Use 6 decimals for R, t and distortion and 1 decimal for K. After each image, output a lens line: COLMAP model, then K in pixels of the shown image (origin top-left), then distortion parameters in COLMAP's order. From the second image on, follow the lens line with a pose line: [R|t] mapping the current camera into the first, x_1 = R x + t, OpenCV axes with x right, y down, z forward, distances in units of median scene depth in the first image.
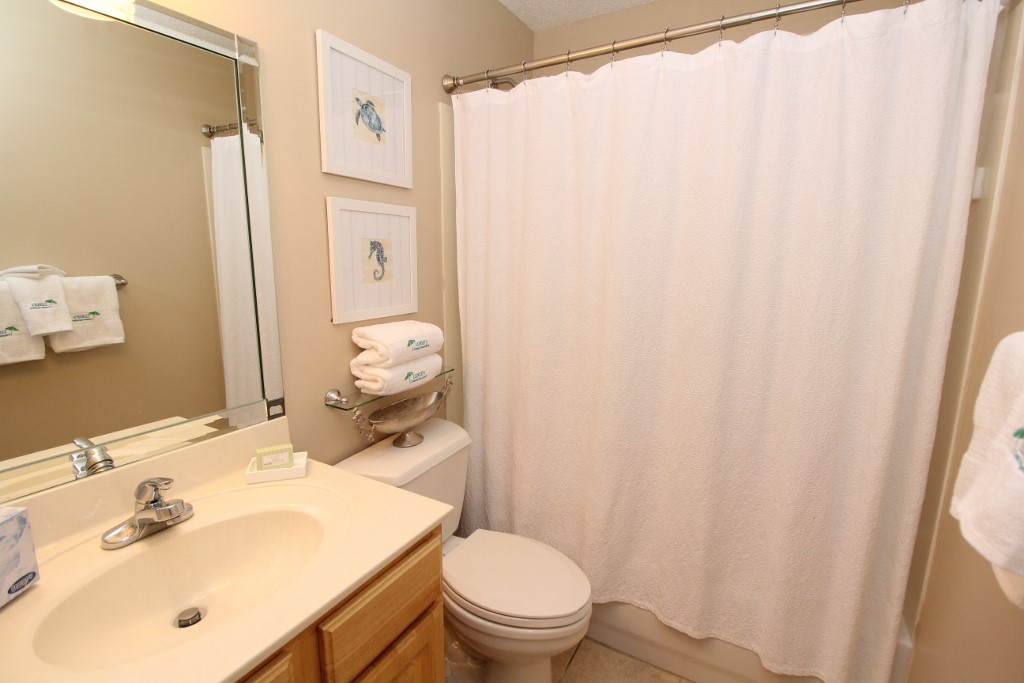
lens RADIAL K [[475.7, 0, 512.0], [0, 475.7, 341.5], [0, 0, 1]] dist [0.003906, -0.018721]
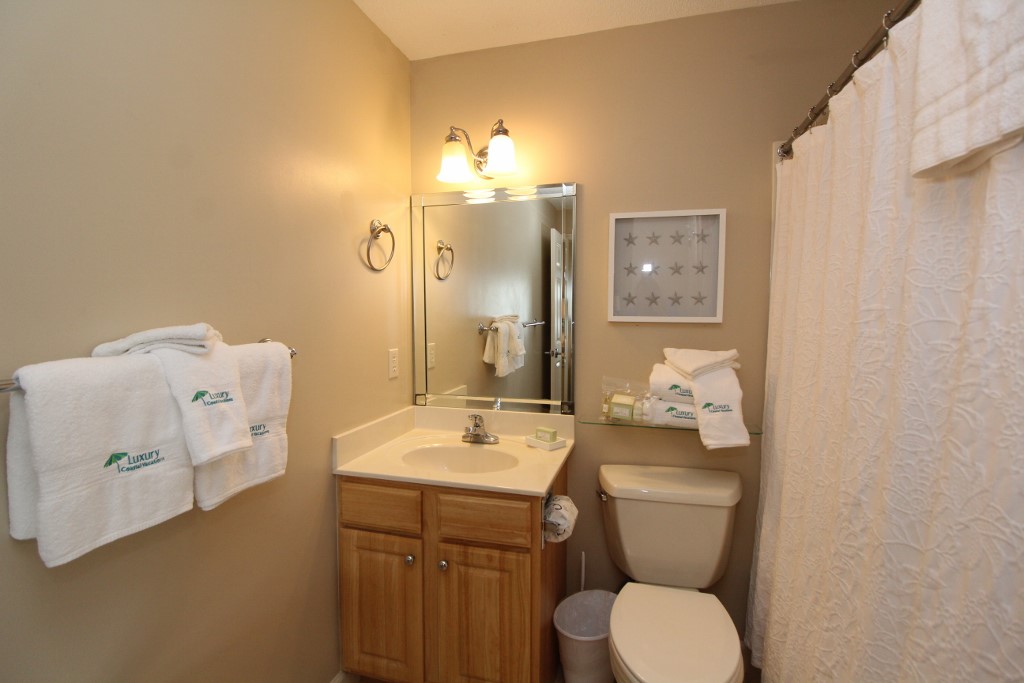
lens RADIAL K [[475.7, 0, 512.0], [0, 475.7, 341.5], [0, 0, 1]] dist [0.003906, -0.018721]
pose [[0.240709, 0.061667, -0.968636, 1.027766], [-0.169936, 0.985242, 0.020495, -0.083777], [0.955605, 0.159673, 0.247637, 0.435777]]
